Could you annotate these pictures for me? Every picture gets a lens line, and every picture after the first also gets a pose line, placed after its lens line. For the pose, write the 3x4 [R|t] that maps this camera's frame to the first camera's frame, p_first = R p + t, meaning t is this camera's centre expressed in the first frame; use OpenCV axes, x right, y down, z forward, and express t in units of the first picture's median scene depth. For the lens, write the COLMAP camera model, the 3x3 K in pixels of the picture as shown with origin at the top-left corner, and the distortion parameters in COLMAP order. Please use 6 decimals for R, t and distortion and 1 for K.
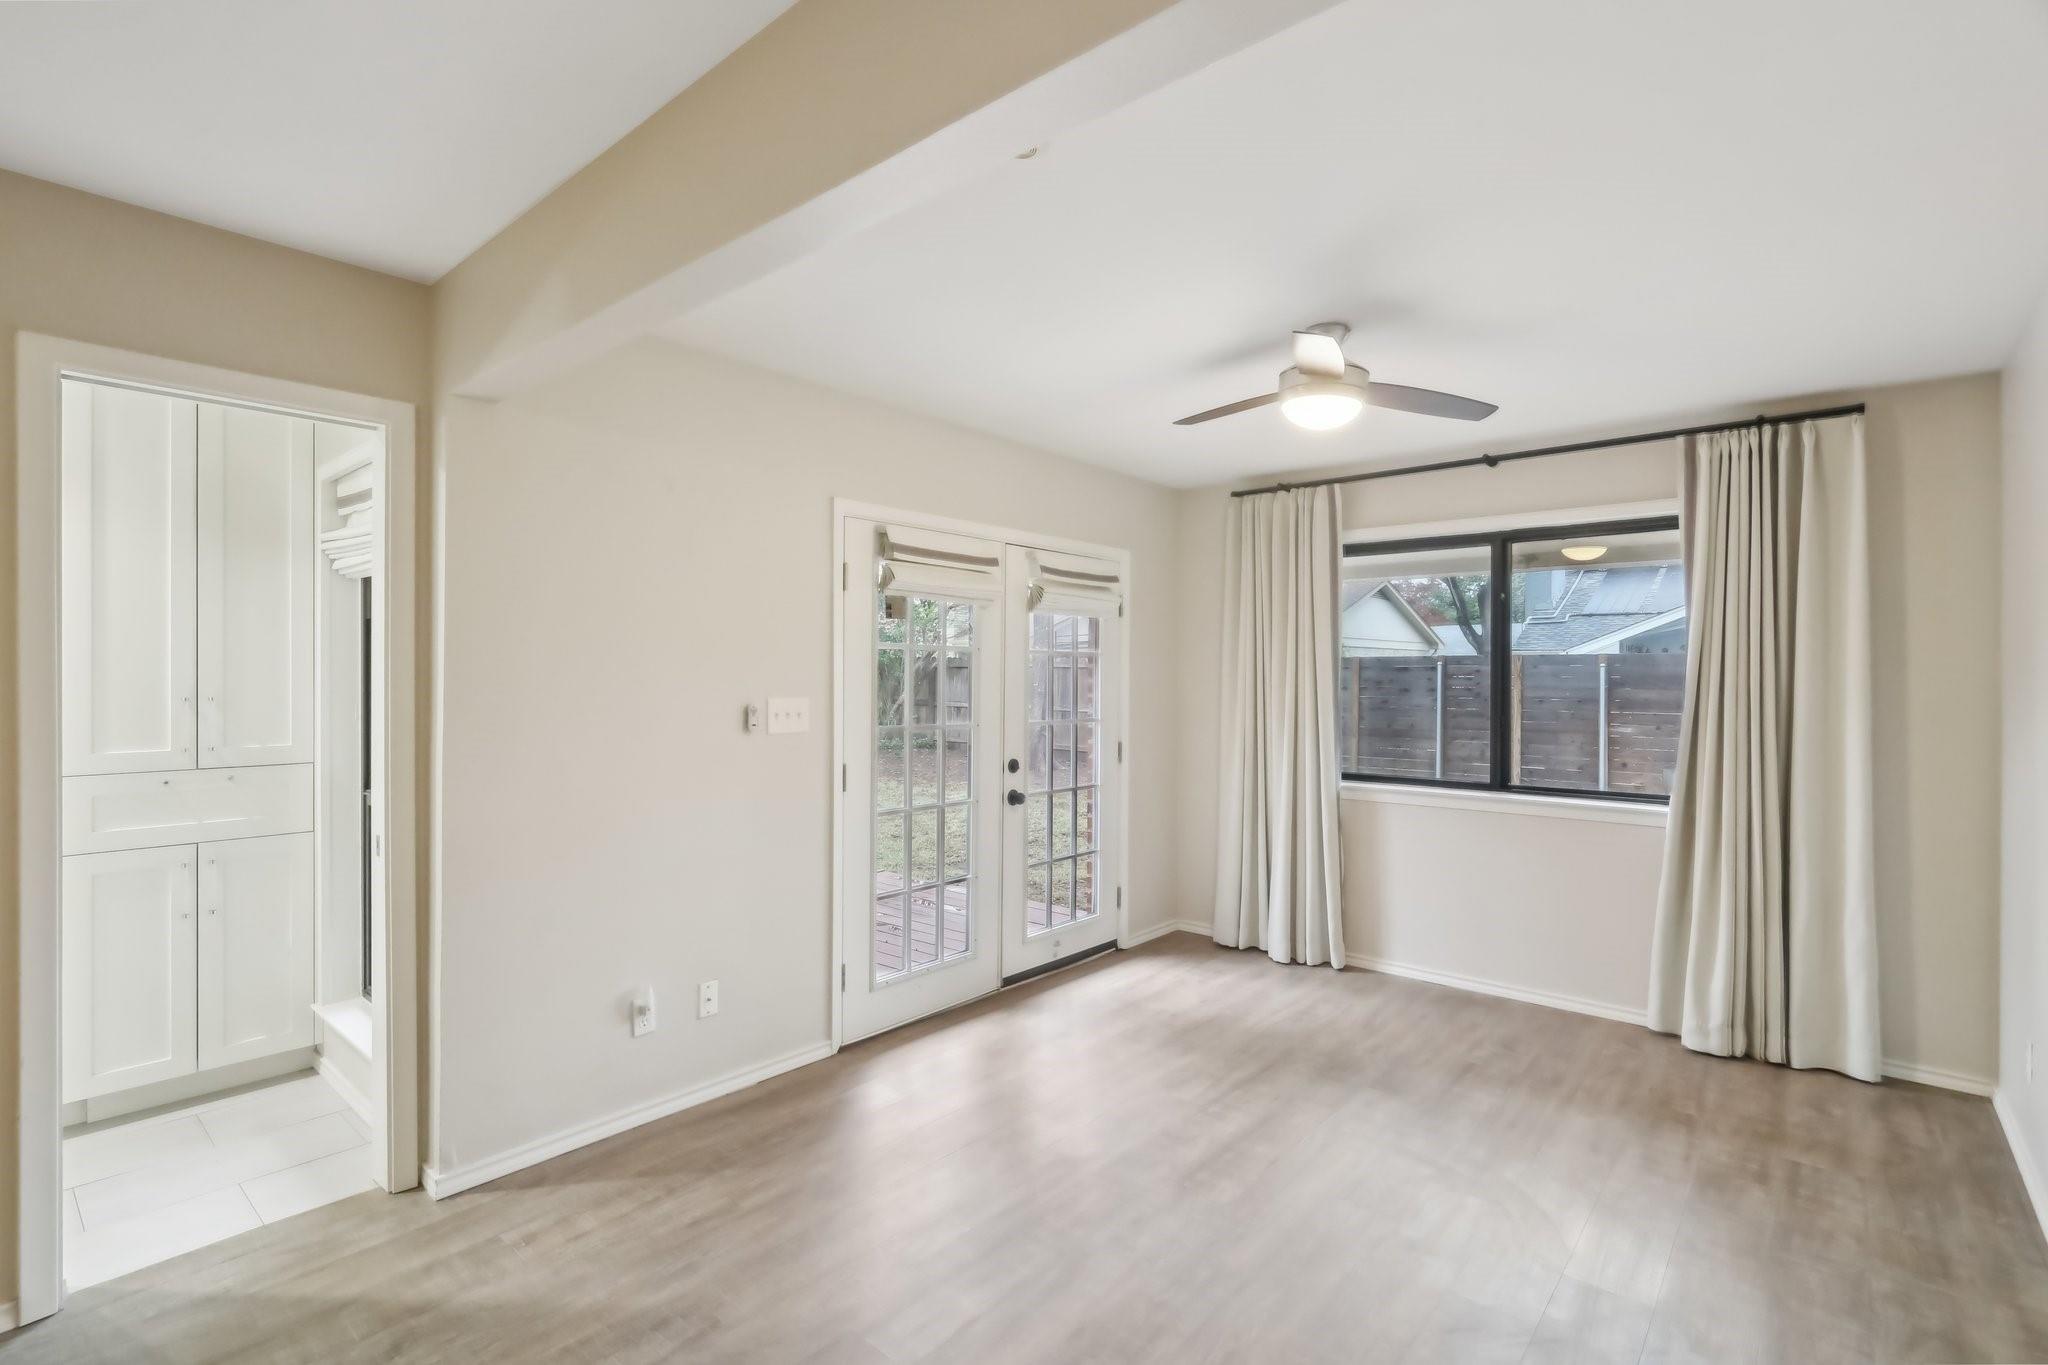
lens RADIAL K [[966.6, 0, 997.4], [0, 966.6, 651.9], [0, 0, 1]] dist [0.000498, 0.000679]
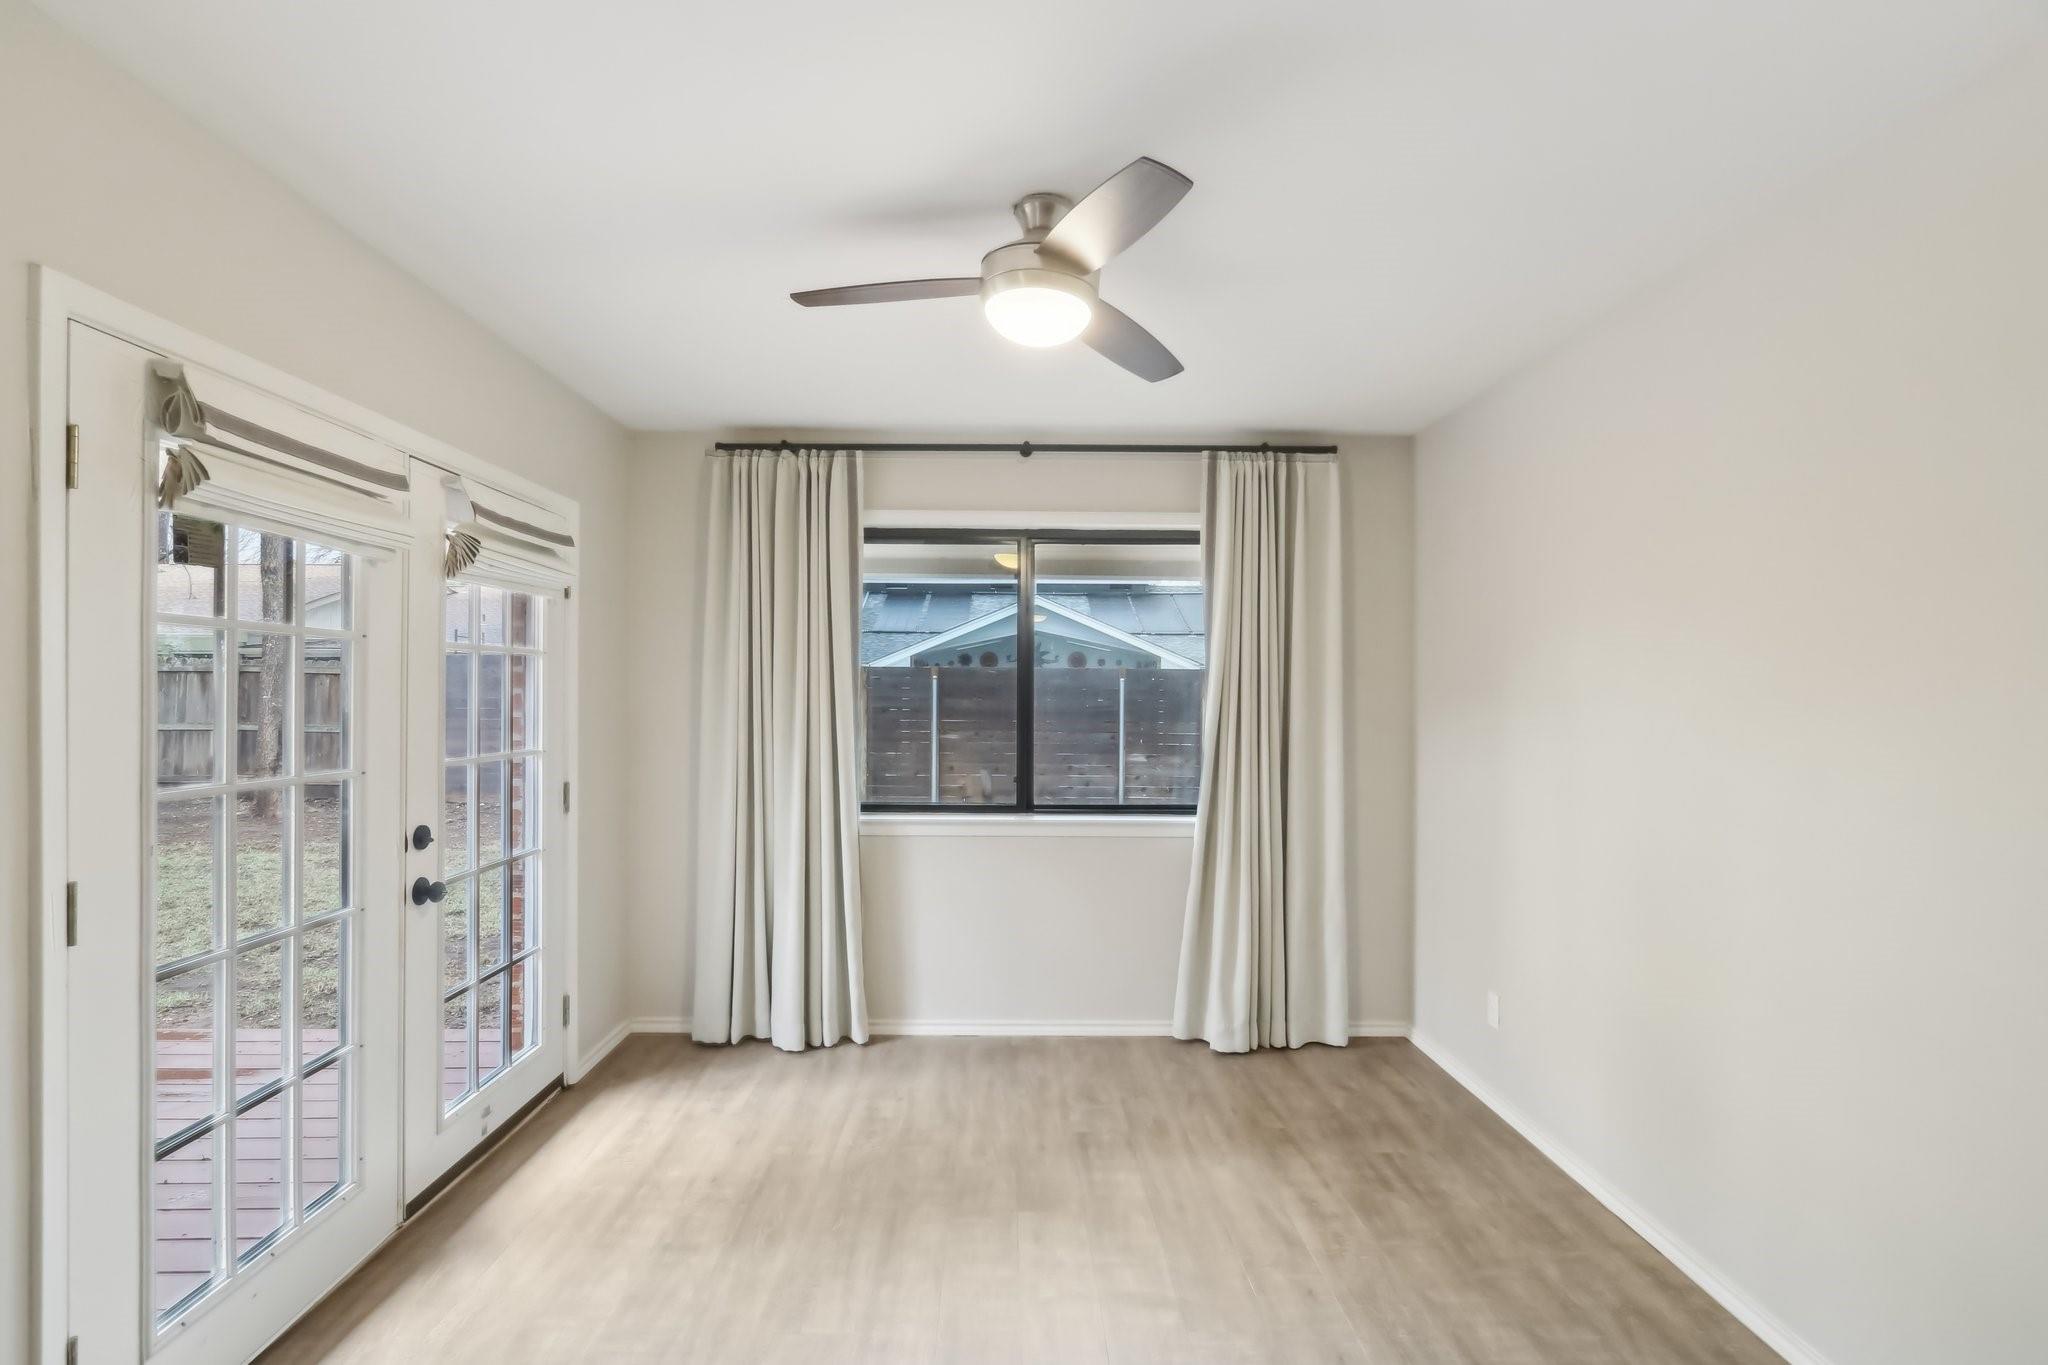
lens RADIAL K [[983.2, 0, 1022.7], [0, 983.2, 686.5], [0, 0, 1]] dist [-0.002874, -0.000185]
pose [[0.742071, 0.002689, 0.670315, -0.123879], [-0.019125, 0.999670, 0.017161, 0.009688], [-0.670048, -0.025554, 0.741878, 0.346379]]
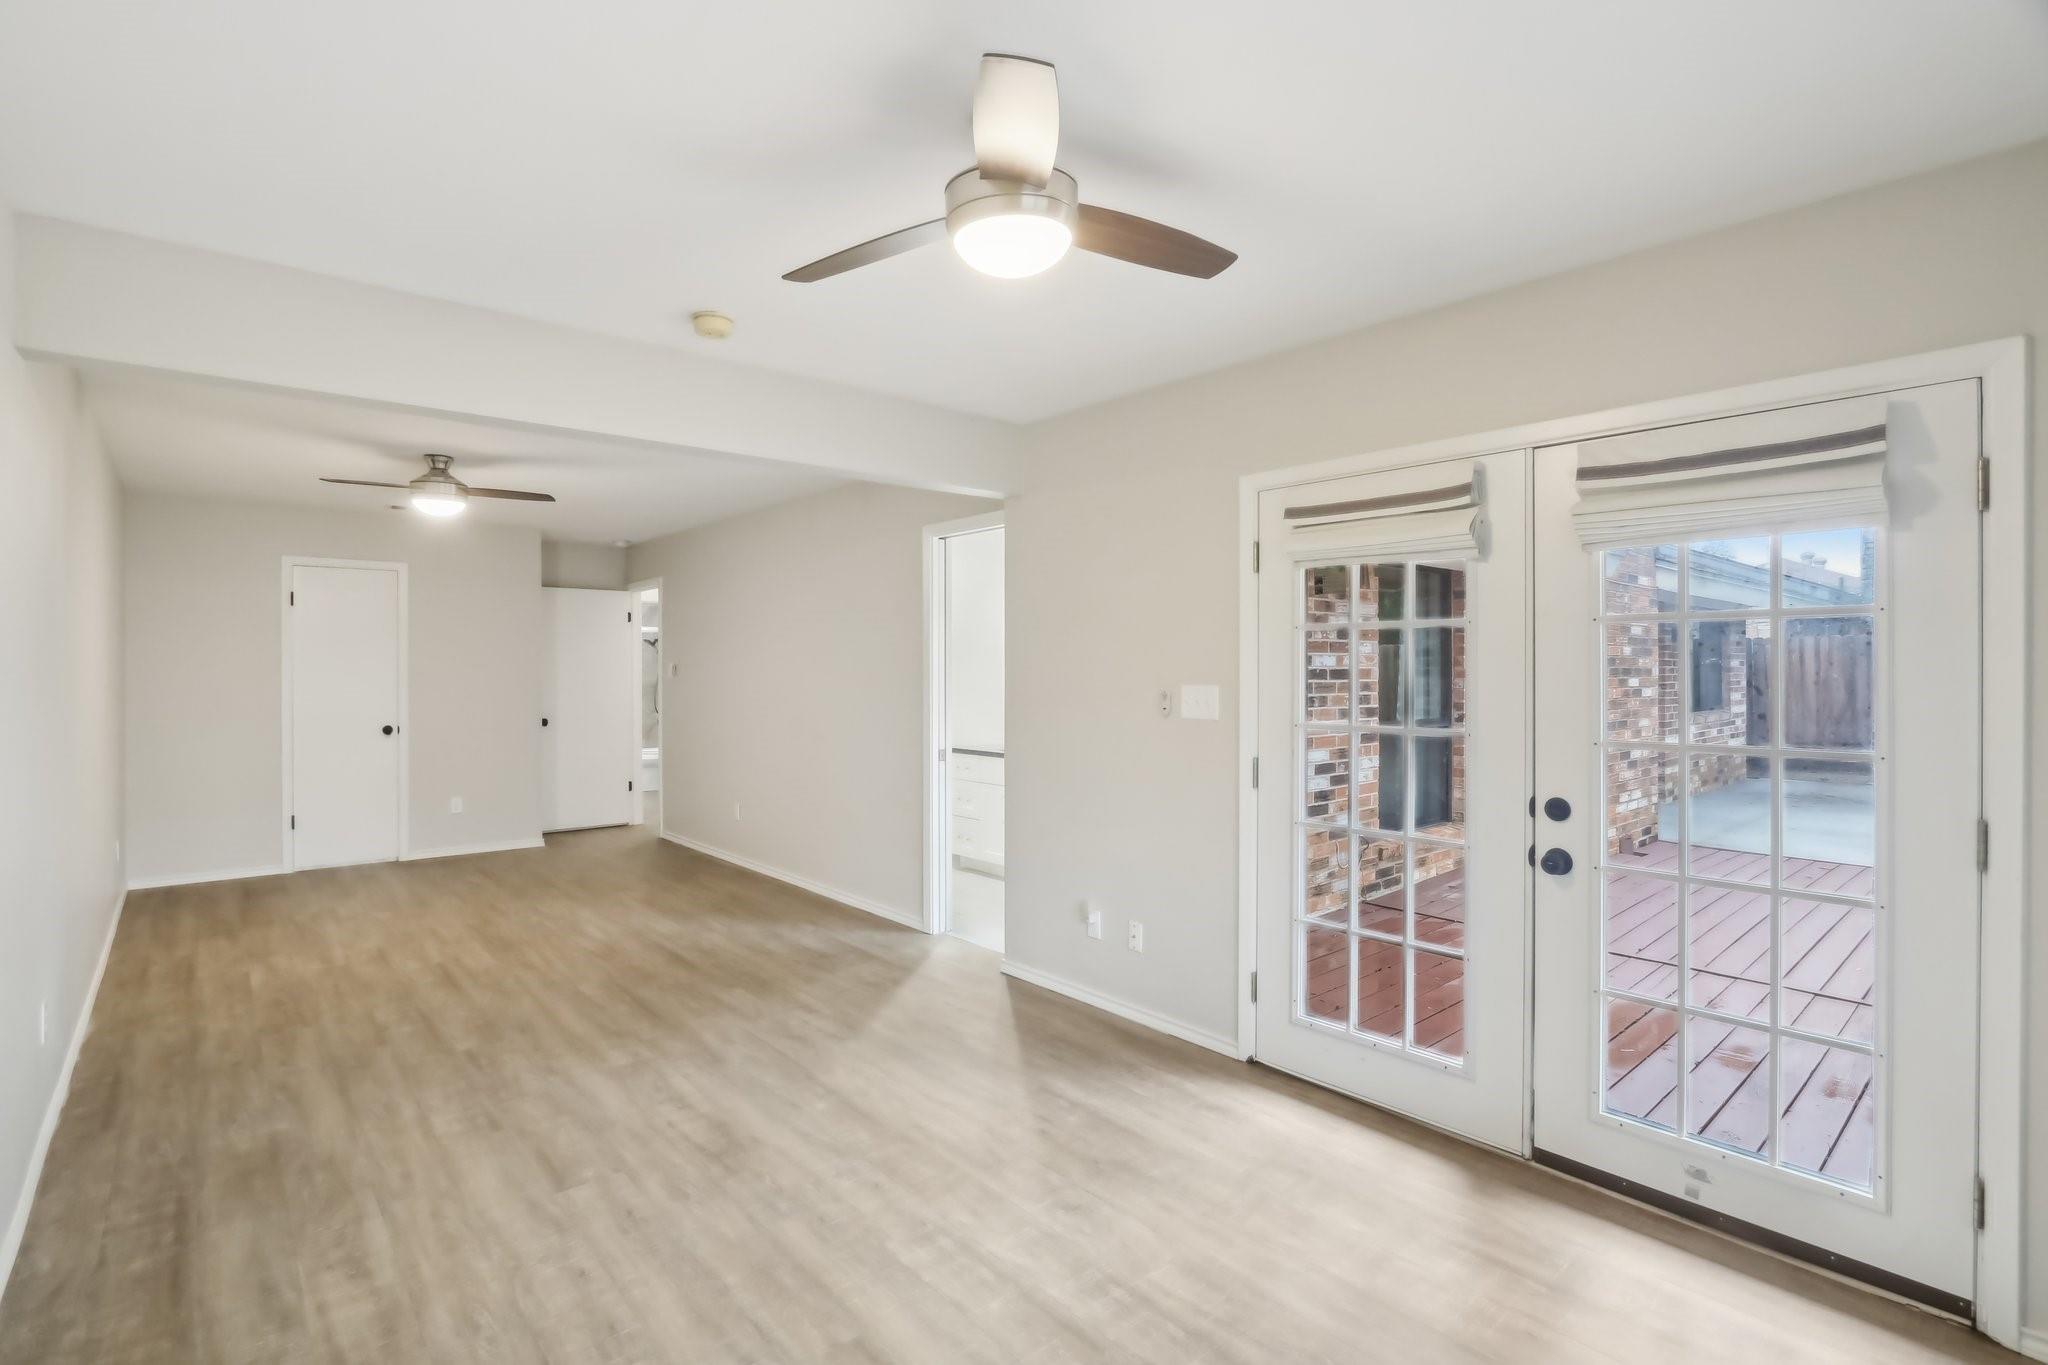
lens RADIAL K [[966.6, 0, 997.4], [0, 966.6, 651.9], [0, 0, 1]] dist [0.000498, 0.000679]
pose [[-0.142400, -0.019226, -0.989622, 0.731794], [0.026493, 0.999379, -0.023228, 0.025893], [0.989455, -0.029526, -0.141803, 0.813276]]
